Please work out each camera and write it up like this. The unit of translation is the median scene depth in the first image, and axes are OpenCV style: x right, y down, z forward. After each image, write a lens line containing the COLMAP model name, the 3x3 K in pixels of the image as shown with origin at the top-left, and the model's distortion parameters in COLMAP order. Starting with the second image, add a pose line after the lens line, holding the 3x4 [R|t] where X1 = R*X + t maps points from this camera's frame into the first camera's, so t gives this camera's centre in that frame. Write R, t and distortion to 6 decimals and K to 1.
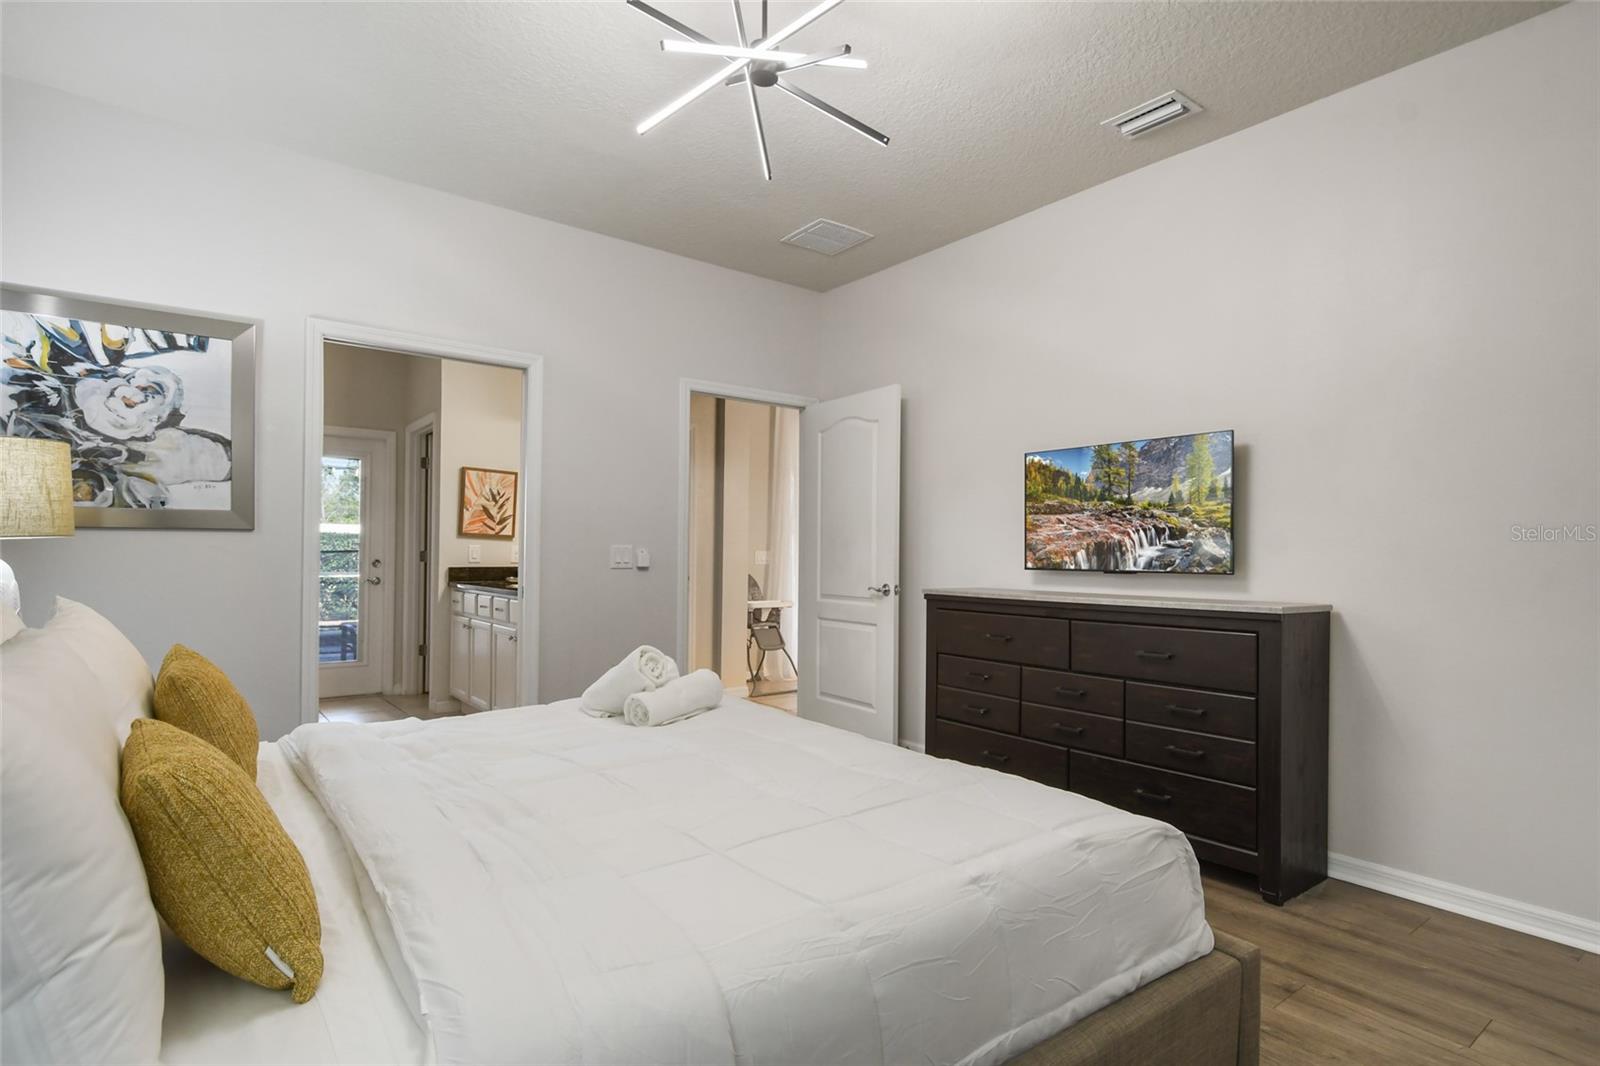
lens RADIAL K [[819.0, 0, 810.4], [0, 819.0, 546.4], [0, 0, 1]] dist [0.010145, -0.005520]
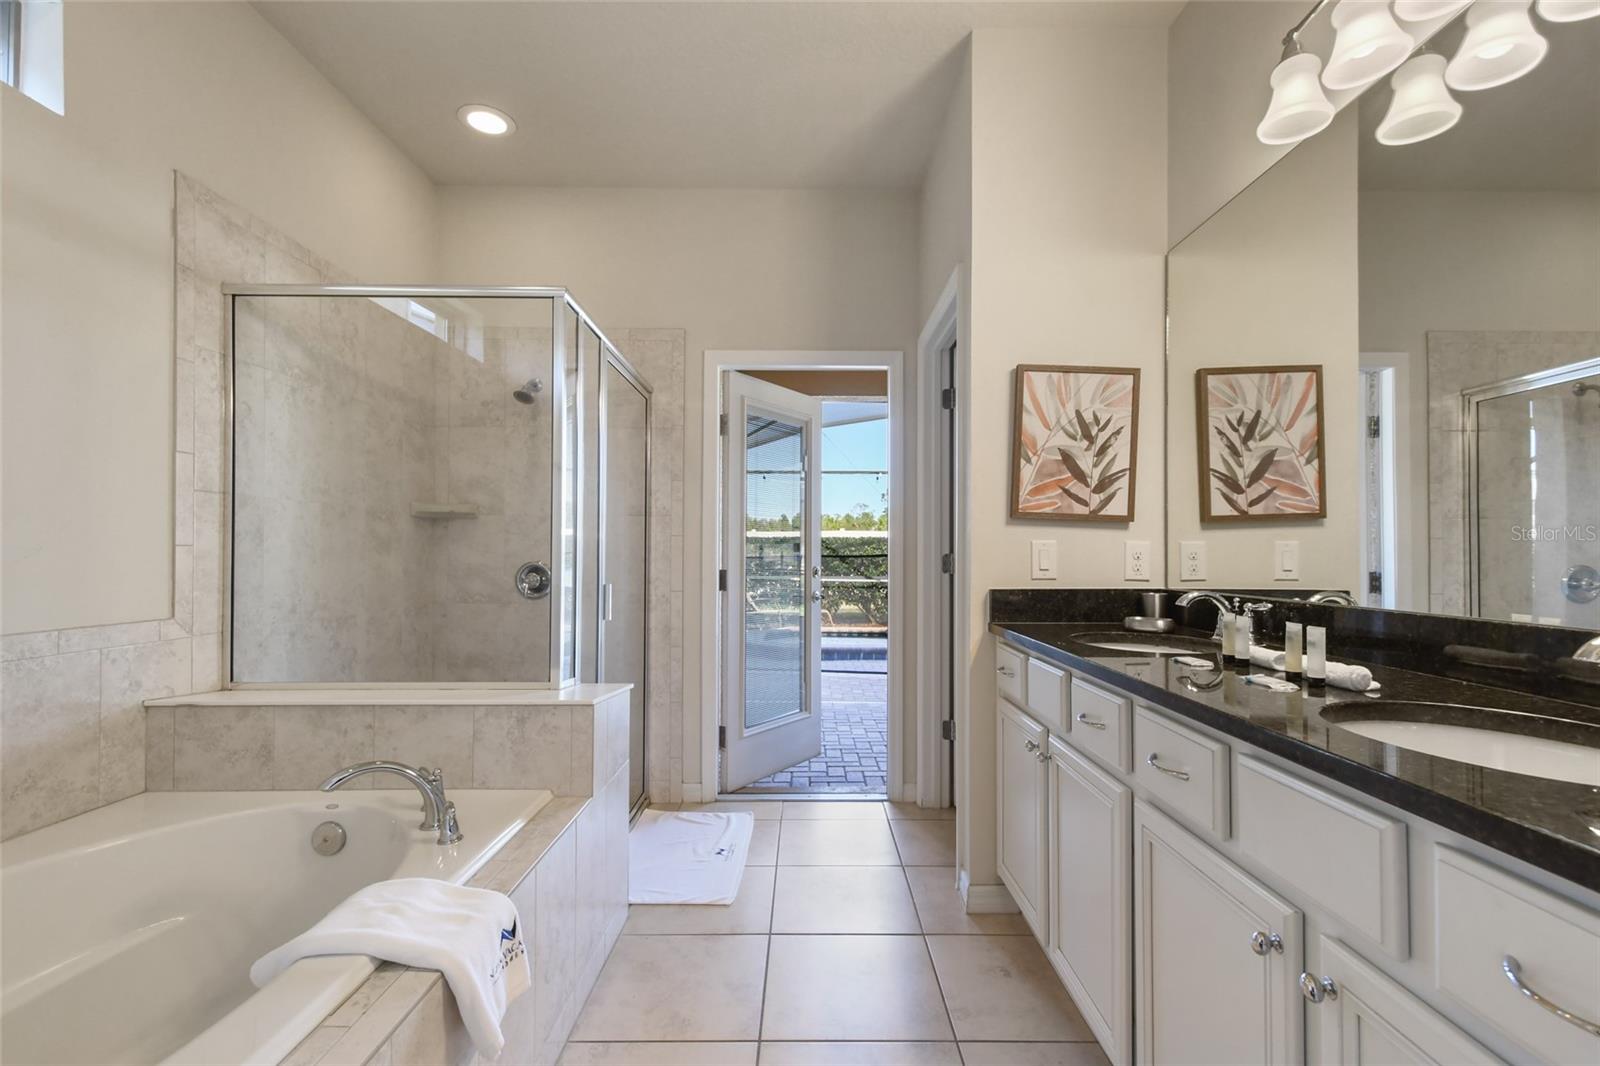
lens RADIAL K [[719.7, 0, 811.0], [0, 719.7, 539.6], [0, 0, 1]] dist [0.013394, -0.001768]
pose [[0.792253, -0.017406, -0.609945, -0.268565], [0.008411, 0.999810, -0.017607, 0.004171], [0.610135, 0.008819, 0.792248, 0.606765]]
